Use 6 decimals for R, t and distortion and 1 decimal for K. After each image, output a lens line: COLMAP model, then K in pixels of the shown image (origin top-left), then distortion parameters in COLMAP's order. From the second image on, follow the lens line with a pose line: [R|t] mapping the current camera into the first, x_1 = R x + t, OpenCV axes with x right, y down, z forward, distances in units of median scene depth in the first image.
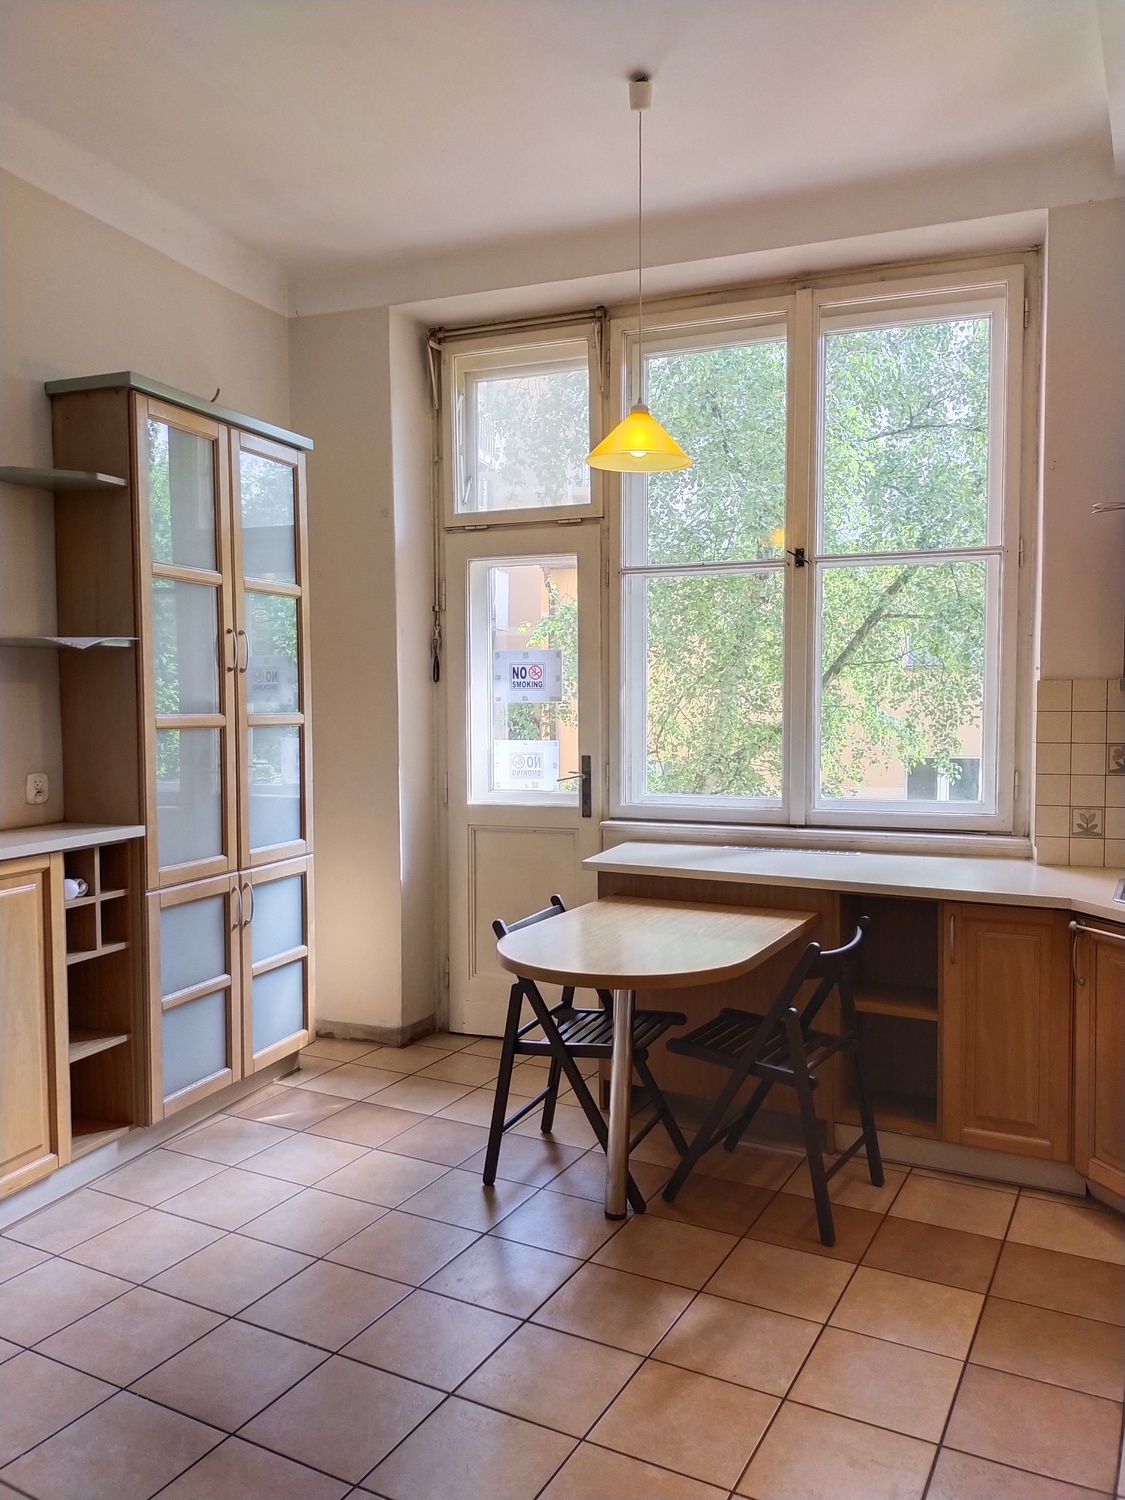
lens RADIAL K [[1117.7, 0, 561.5], [0, 1117.7, 753.7], [0, 0, 1]] dist [0.038225, -0.048499]
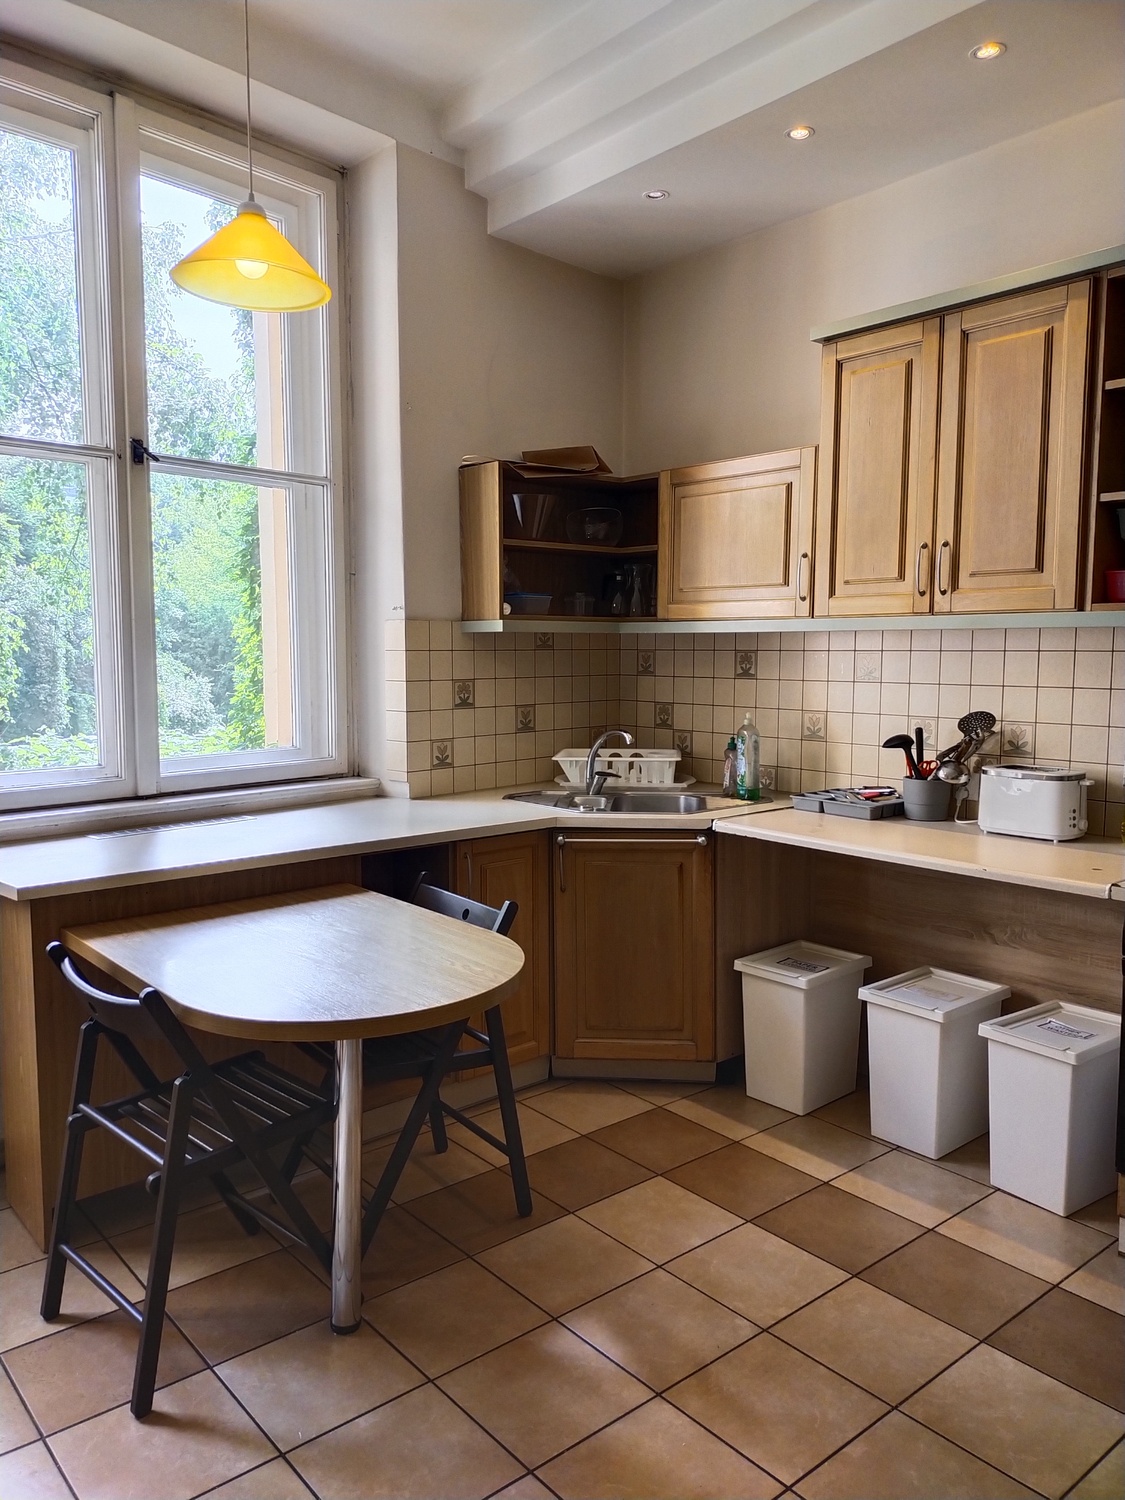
lens RADIAL K [[1117.7, 0, 561.5], [0, 1117.7, 753.7], [0, 0, 1]] dist [0.038225, -0.048499]
pose [[0.357455, -0.082483, 0.930281, -0.485905], [0.044035, 0.996473, 0.071432, -0.010246], [-0.932892, 0.015431, 0.359826, 0.516663]]
